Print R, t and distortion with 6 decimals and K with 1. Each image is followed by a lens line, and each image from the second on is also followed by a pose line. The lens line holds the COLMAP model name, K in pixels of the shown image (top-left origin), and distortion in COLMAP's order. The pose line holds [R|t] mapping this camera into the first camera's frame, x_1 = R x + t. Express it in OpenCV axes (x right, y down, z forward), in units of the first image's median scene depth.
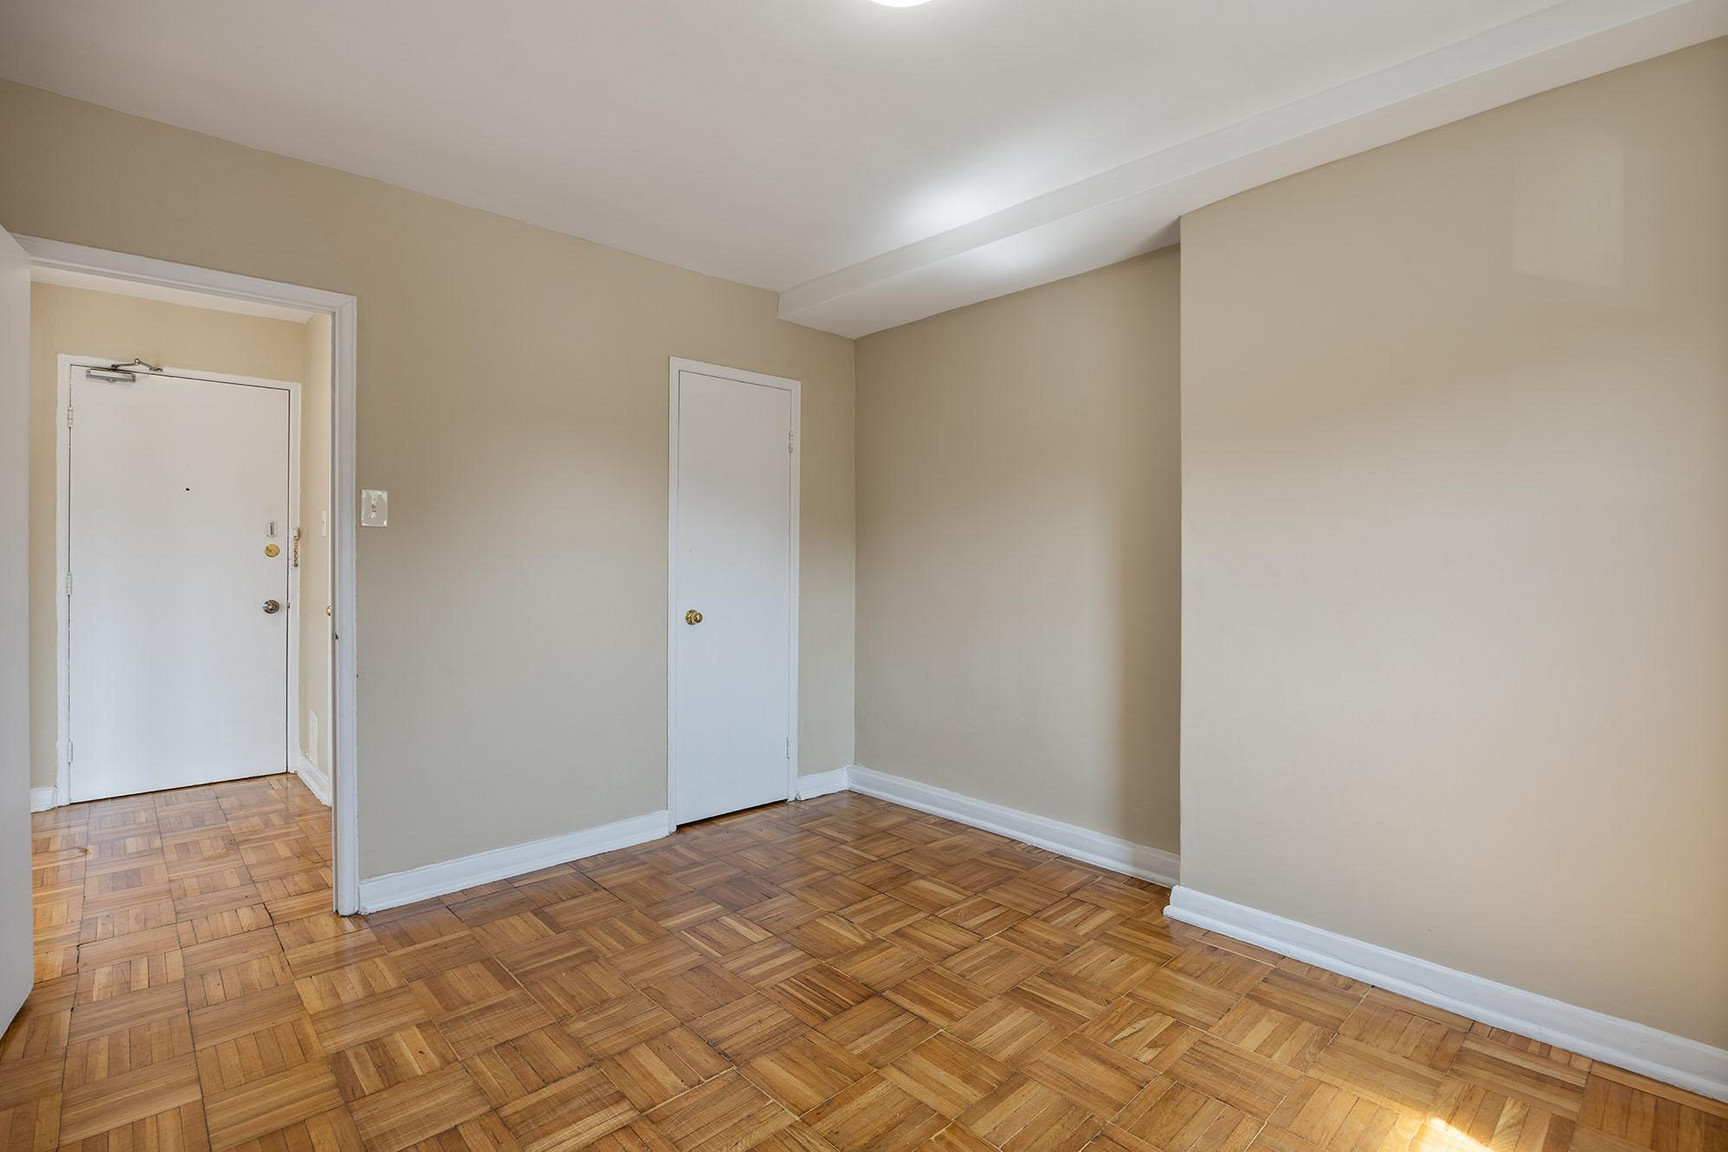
lens RADIAL K [[809.5, 0, 861.8], [0, 809.5, 558.5], [0, 0, 1]] dist [-0.013109, 0.000158]
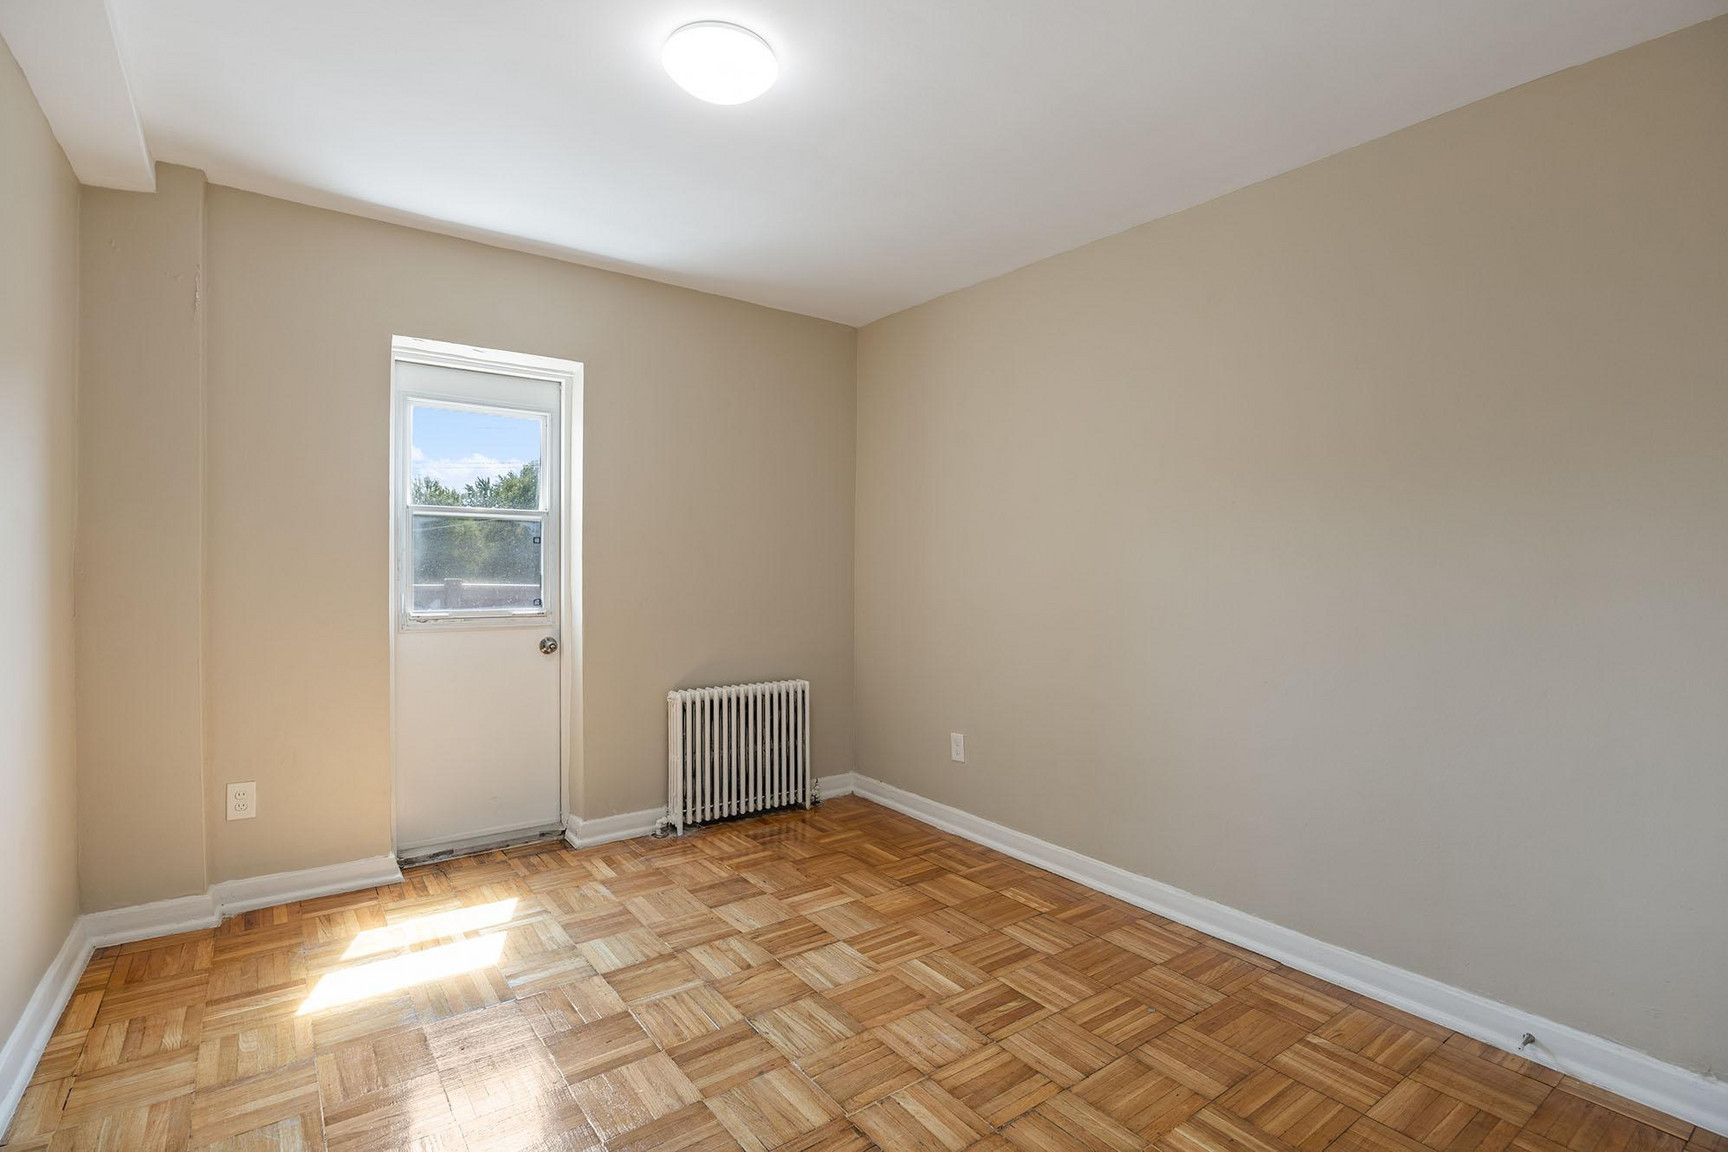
lens RADIAL K [[821.4, 0, 871.8], [0, 821.4, 578.5], [0, 0, 1]] dist [-0.015112, 0.001151]
pose [[-0.994363, -0.016071, 0.104804, -0.199284], [-0.014166, 0.999721, 0.018895, -0.015413], [-0.105078, 0.017303, -0.994313, 1.394496]]
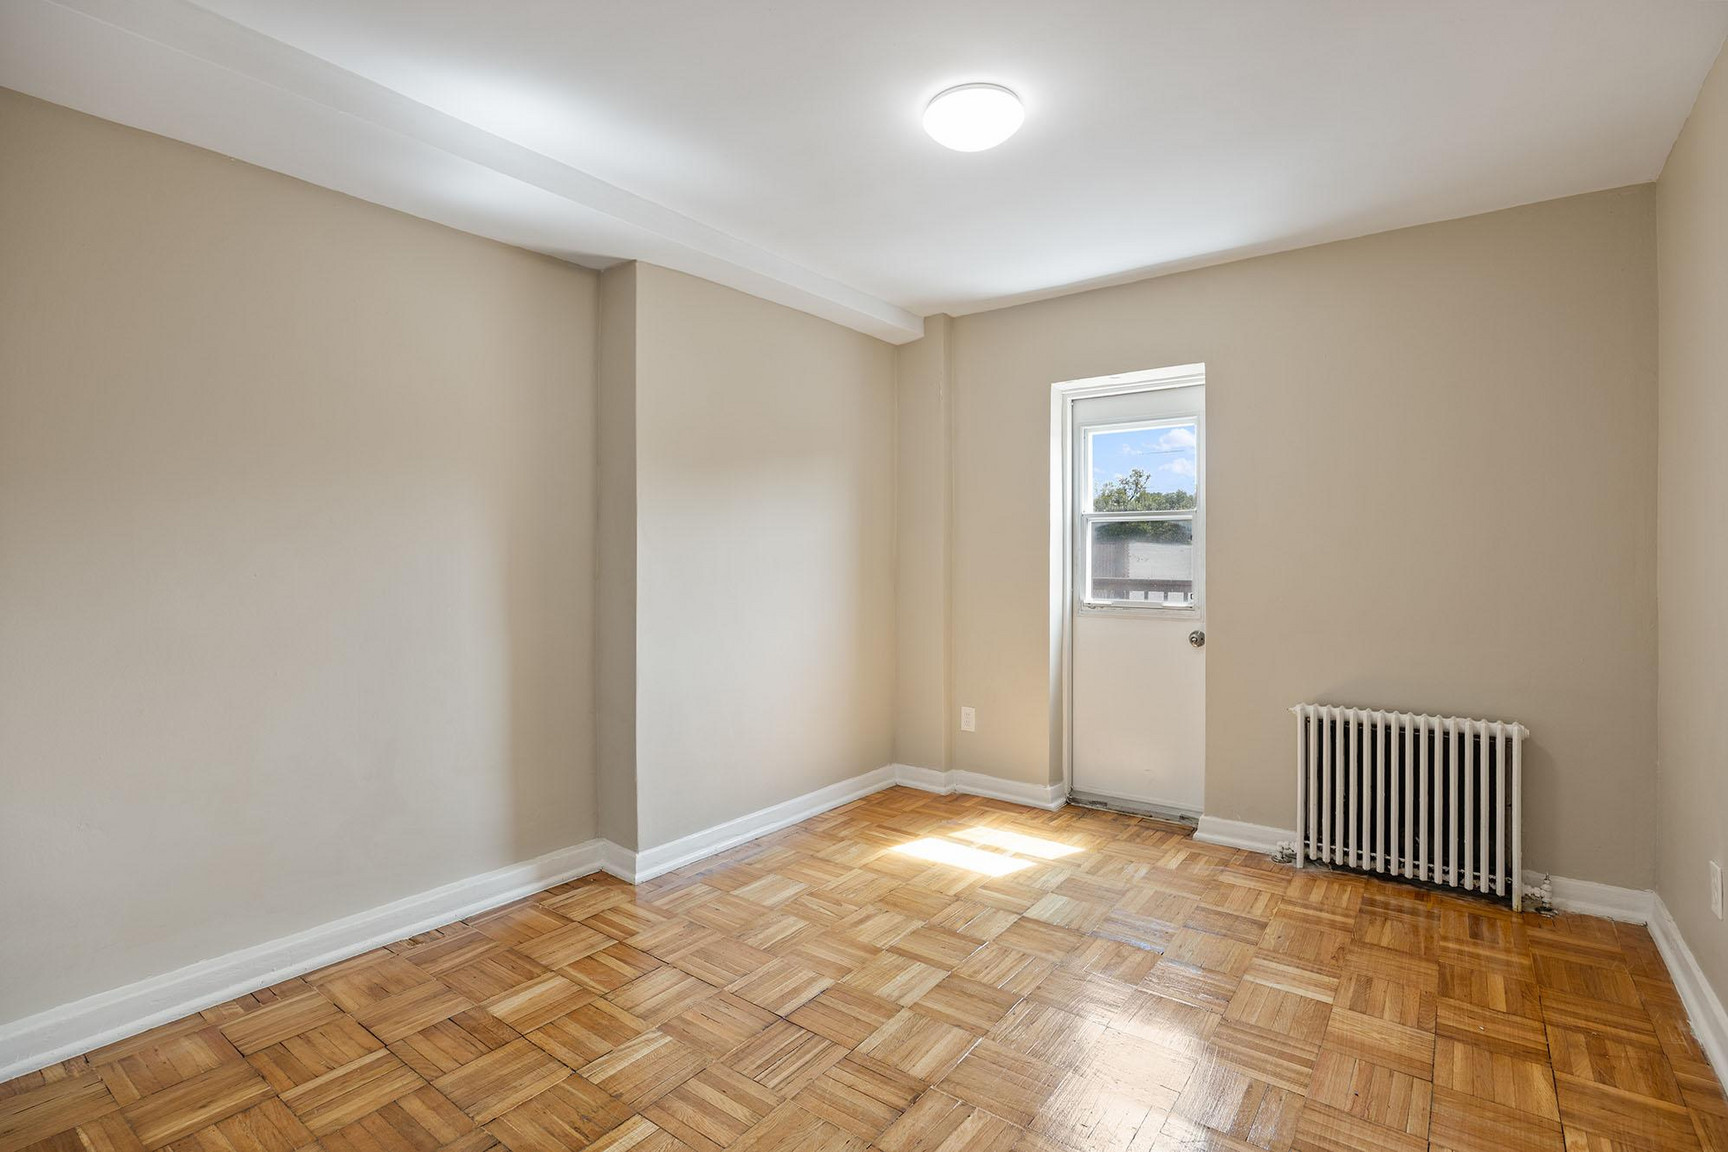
lens RADIAL K [[806.8, 0, 871.2], [0, 806.8, 564.3], [0, 0, 1]] dist [-0.015649, 0.000944]
pose [[-0.175542, -0.011547, 0.984404, -0.793249], [0.000925, 0.999929, 0.011894, -0.015913], [-0.984471, 0.002999, -0.175519, 0.892386]]
